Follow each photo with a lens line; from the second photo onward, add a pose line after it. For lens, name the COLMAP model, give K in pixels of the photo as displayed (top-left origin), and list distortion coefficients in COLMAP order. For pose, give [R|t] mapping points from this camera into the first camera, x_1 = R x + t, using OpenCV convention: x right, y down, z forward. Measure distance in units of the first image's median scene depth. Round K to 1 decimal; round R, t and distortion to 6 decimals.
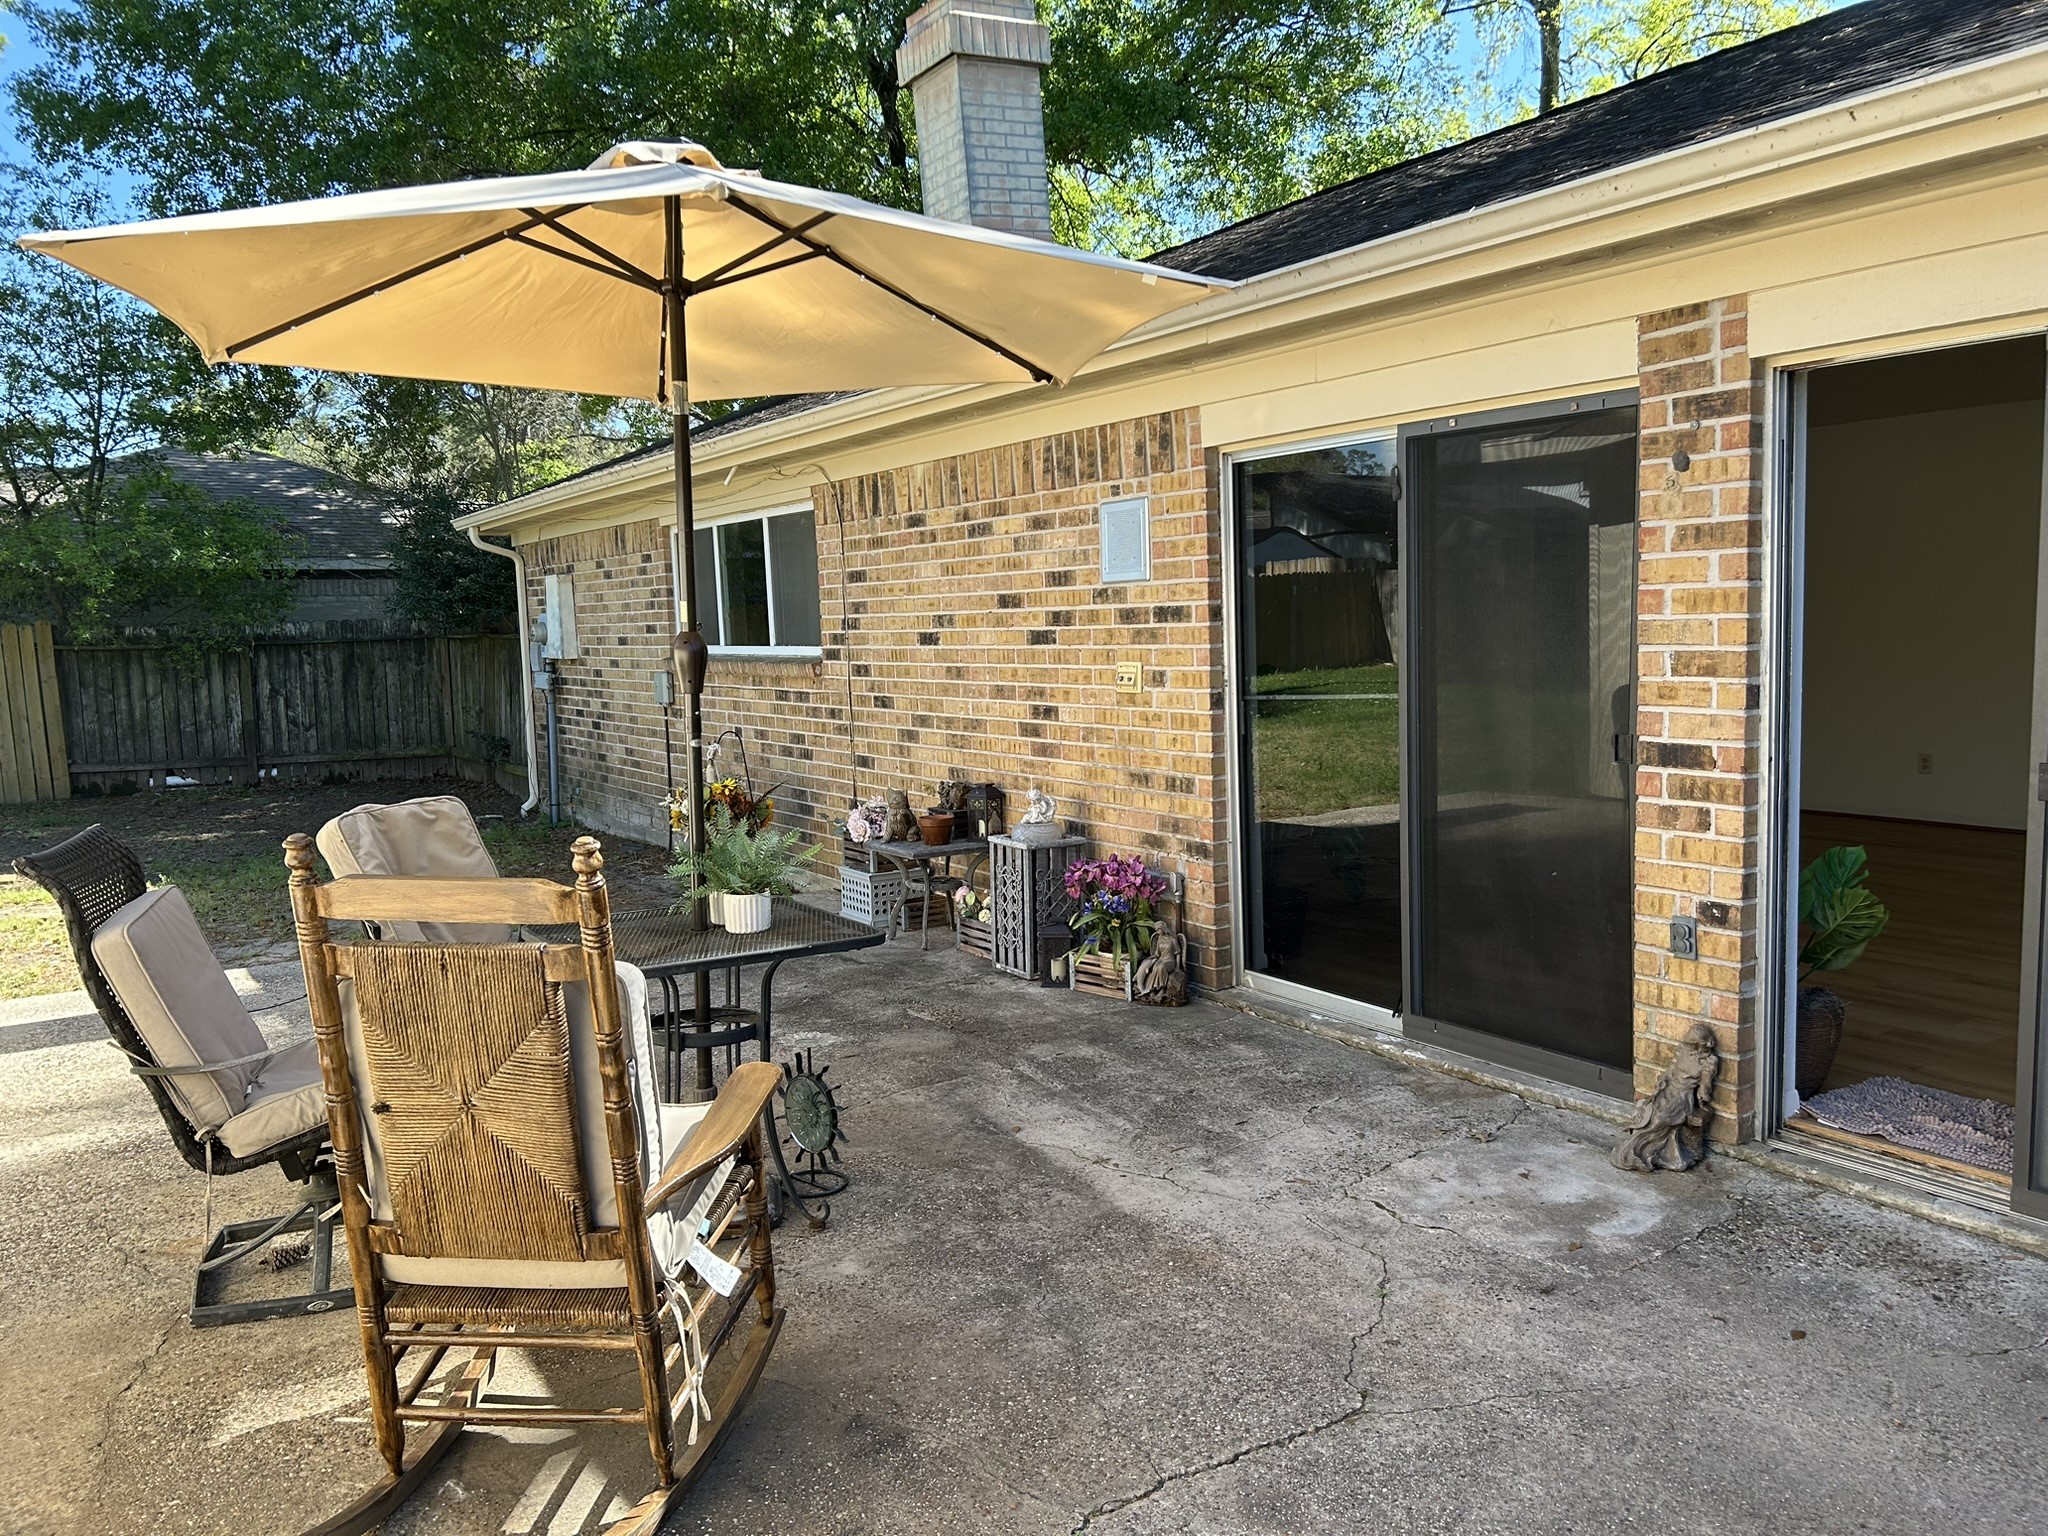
lens RADIAL K [[1553.7, 0, 1027.4], [0, 1553.7, 781.1], [0, 0, 1]] dist [0.052917, -0.052237]
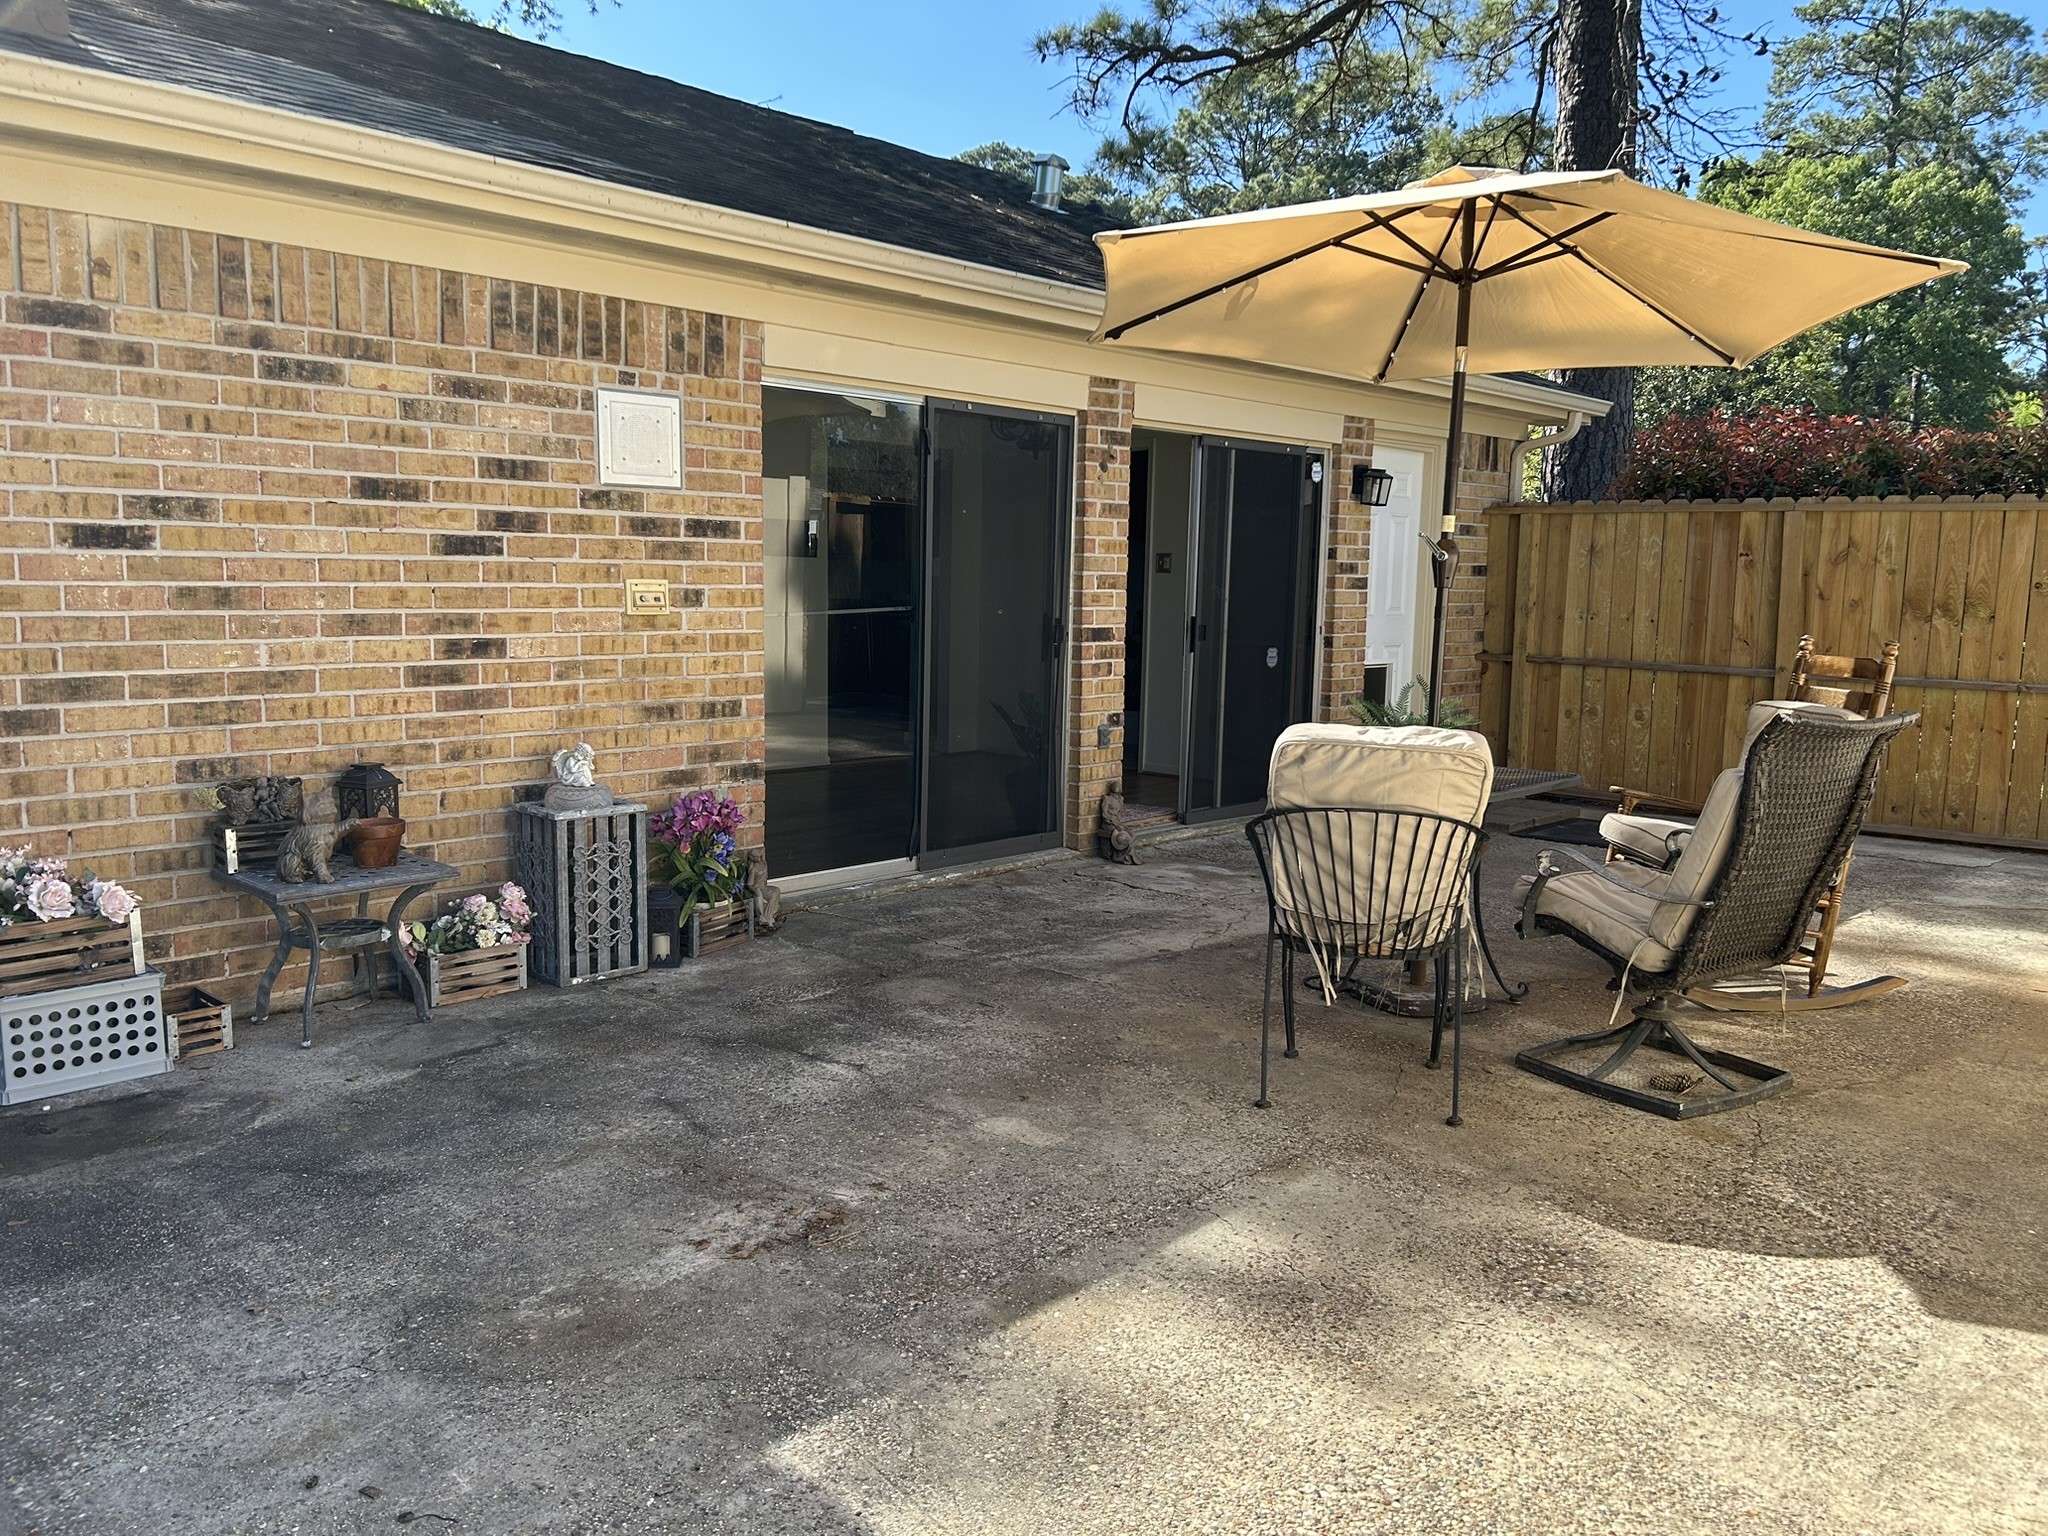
lens RADIAL K [[1553.7, 0, 1057.4], [0, 1553.7, 767.9], [0, 0, 1]] dist [0.052917, -0.052237]
pose [[-0.261112, -0.095138, 0.960609, -0.852765], [0.093120, 0.988008, 0.123163, -0.058815], [-0.960806, 0.121612, -0.249122, 1.012943]]
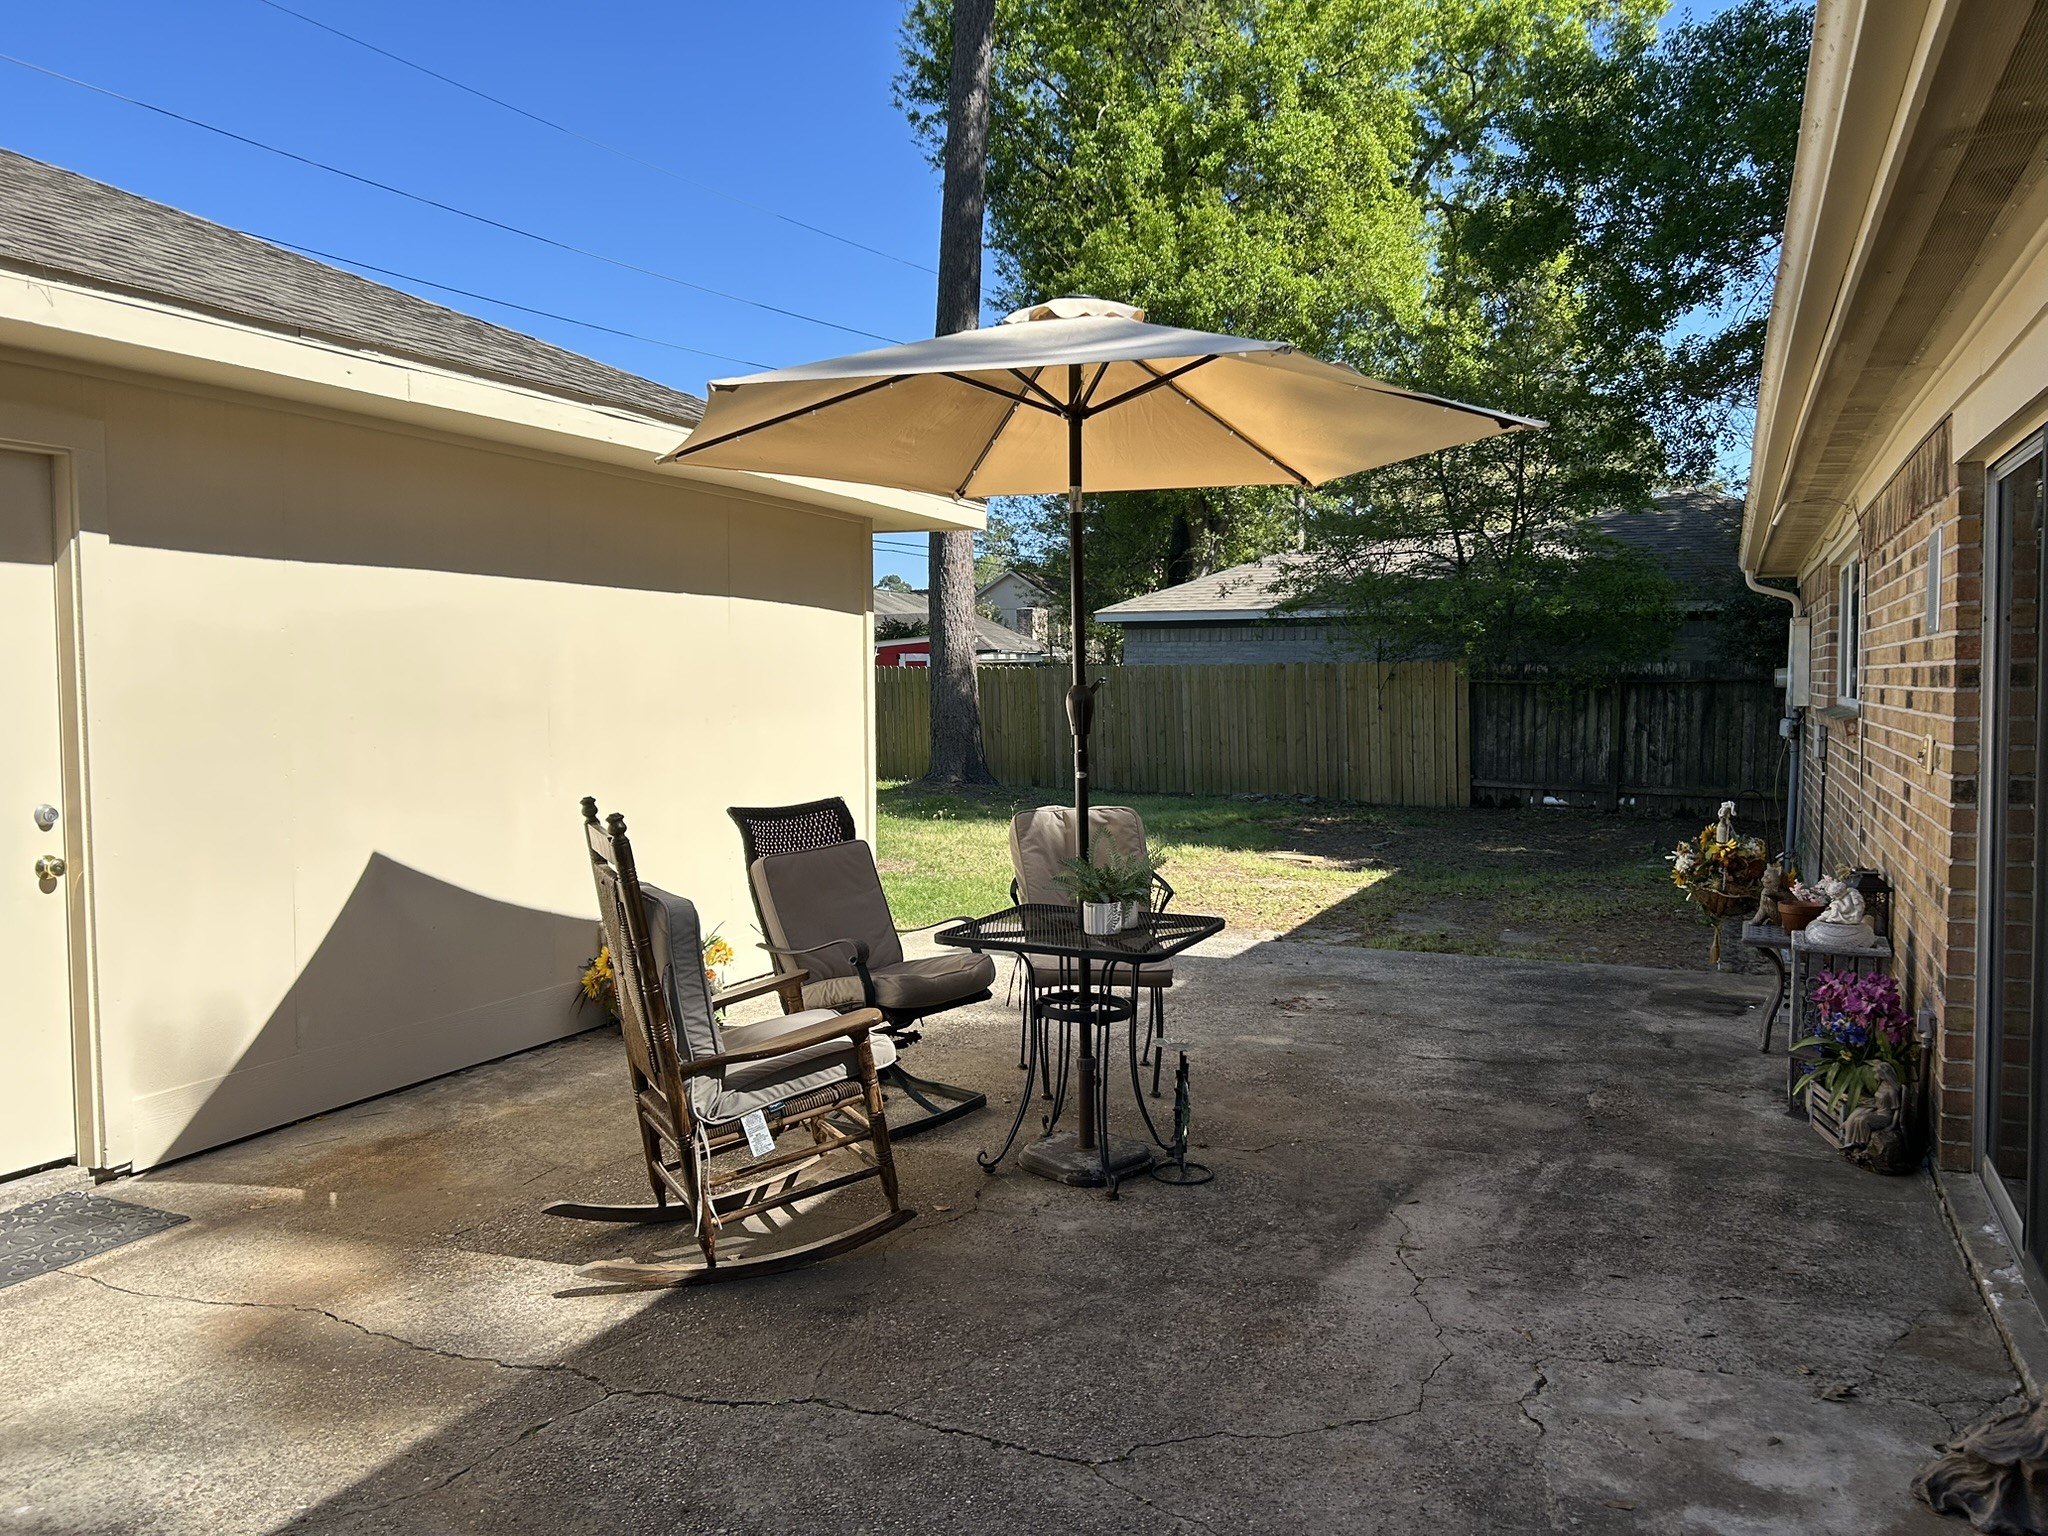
lens RADIAL K [[1553.7, 0, 1022.6], [0, 1553.7, 770.8], [0, 0, 1]] dist [0.052917, -0.052237]
pose [[0.546606, 0.076316, -0.833905, 0.484116], [-0.099665, 0.994689, 0.025703, -0.033554], [0.831438, 0.069062, 0.551309, 0.176674]]
